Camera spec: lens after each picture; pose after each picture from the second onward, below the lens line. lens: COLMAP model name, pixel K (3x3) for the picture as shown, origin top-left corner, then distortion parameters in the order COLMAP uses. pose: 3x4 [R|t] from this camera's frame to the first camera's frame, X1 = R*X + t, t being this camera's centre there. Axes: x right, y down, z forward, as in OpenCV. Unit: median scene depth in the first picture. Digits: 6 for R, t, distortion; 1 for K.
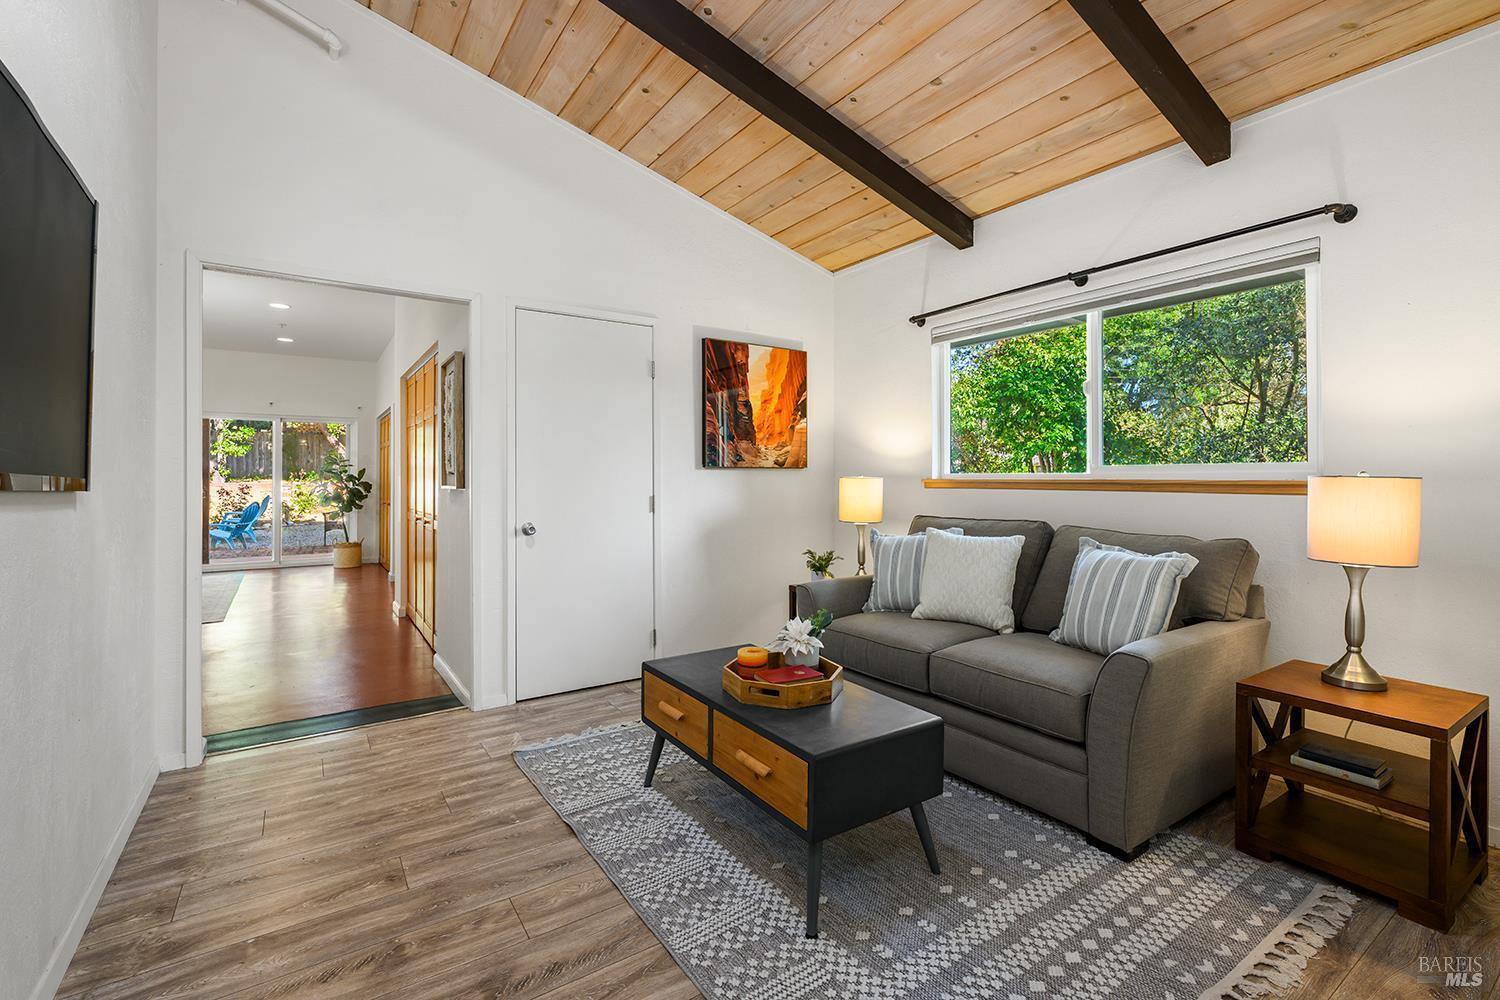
lens RADIAL K [[656.3, 0, 758.7], [0, 656.3, 474.4], [0, 0, 1]] dist [-0.000401, -0.000420]
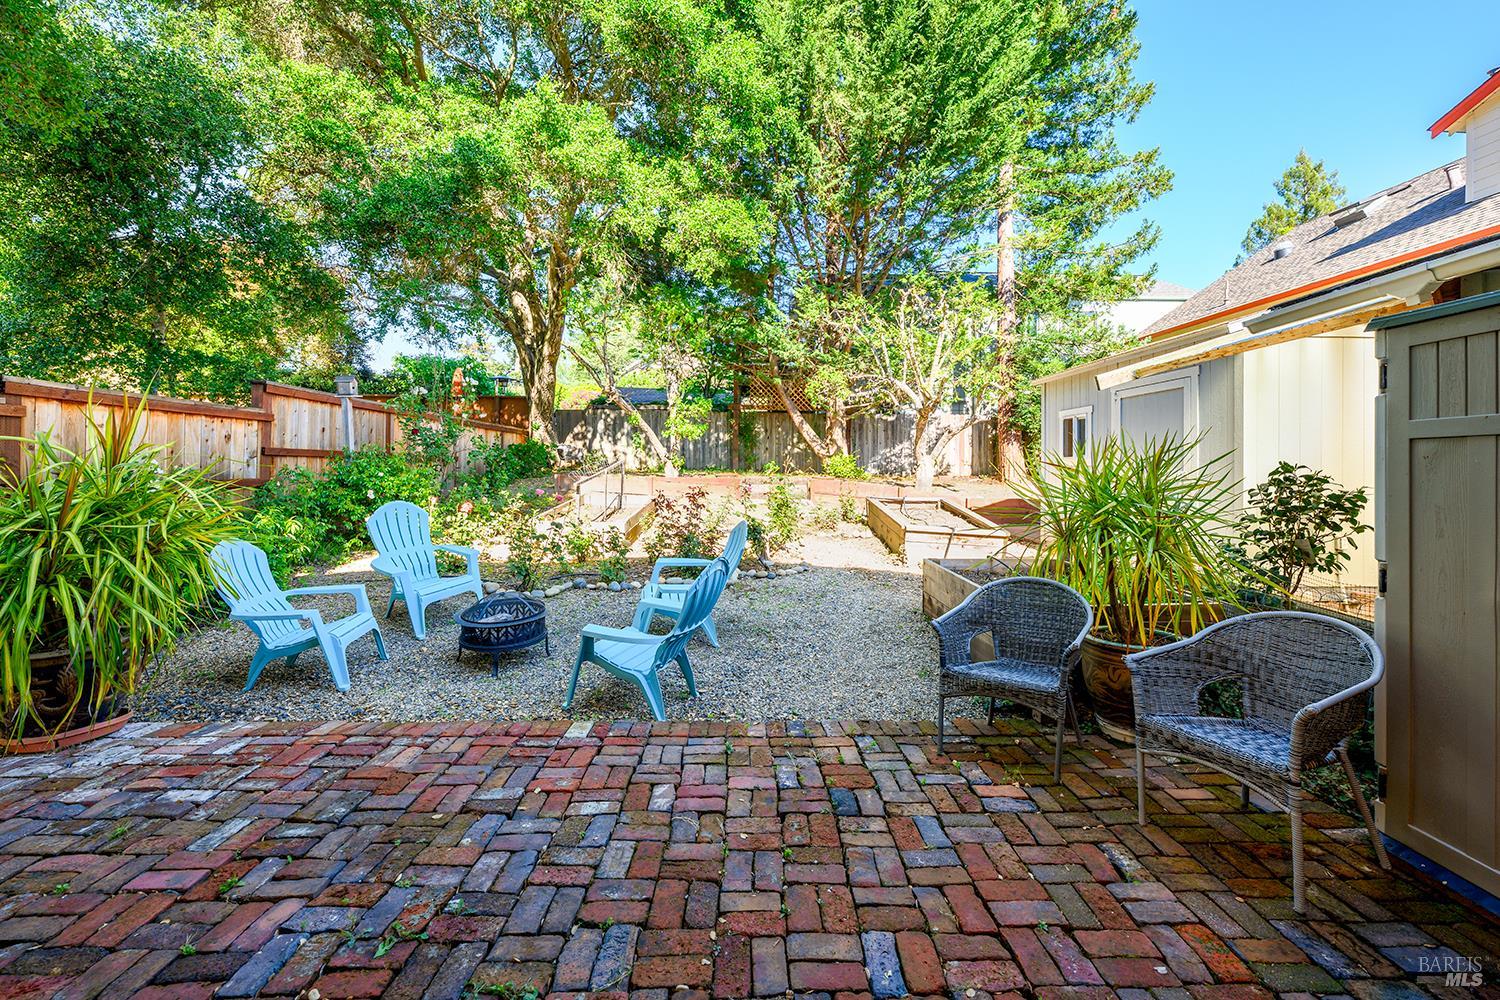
lens RADIAL K [[615.8, 0, 767.6], [0, 615.8, 466.0], [0, 0, 1]] dist [-0.004628, 0.000909]
pose [[0.847273, 0.001331, -0.531156, -0.883203], [0.001944, 0.999982, 0.005606, -0.002093], [0.531154, -0.005782, 0.847255, 1.138823]]
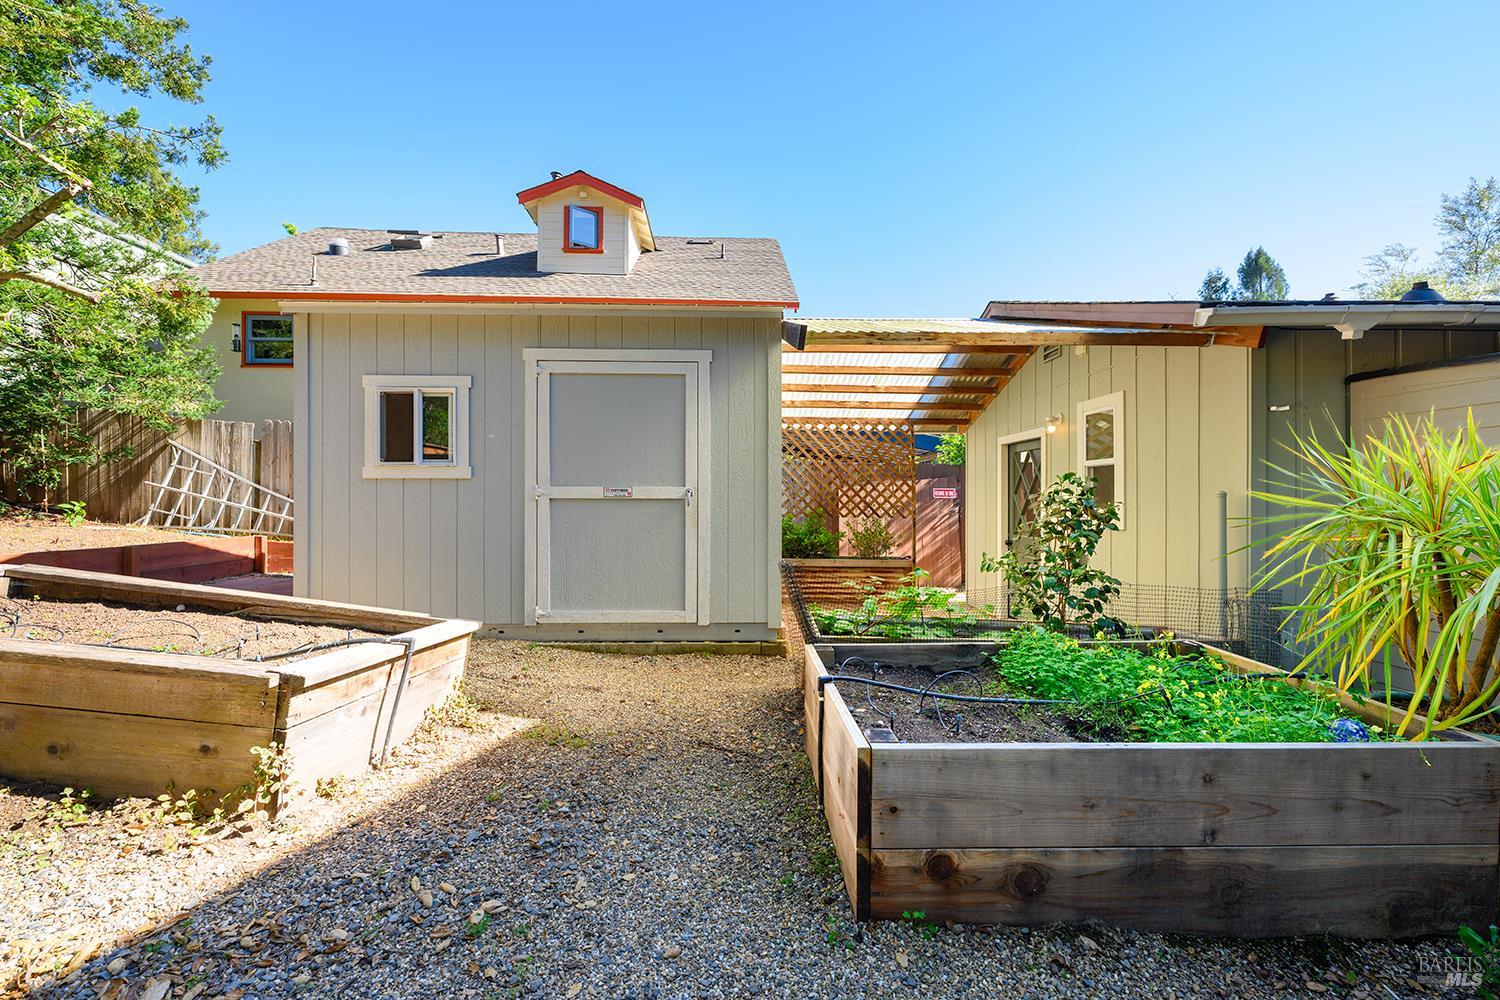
lens RADIAL K [[615.8, 0, 748.4], [0, 615.8, 496.4], [0, 0, 1]] dist [-0.004628, 0.000909]
pose [[0.536598, 0.019513, 0.843612, -1.305000], [-0.015628, 0.999791, -0.013185, 0.021483], [-0.843693, -0.006109, 0.536791, 1.725450]]
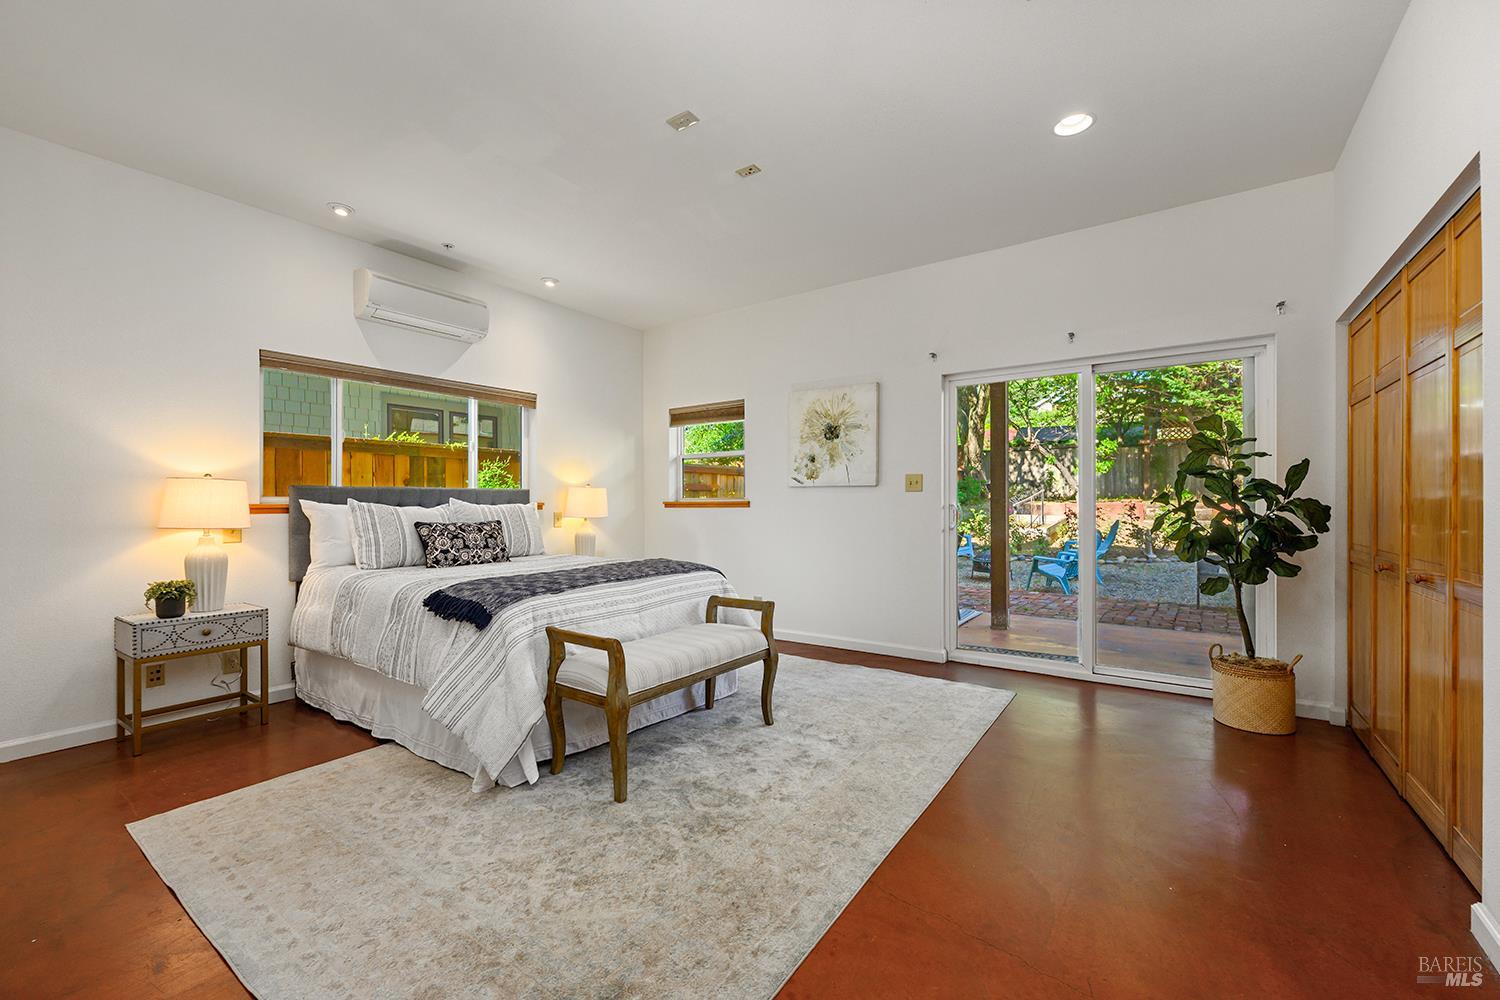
lens RADIAL K [[615.8, 0, 753.5], [0, 615.8, 498.3], [0, 0, 1]] dist [-0.004628, 0.000909]
pose [[0.348416, -0.003211, -0.937335, -0.398762], [0.011262, 0.999936, 0.000760, 0.007298], [0.937272, -0.010821, 0.348430, 0.615341]]
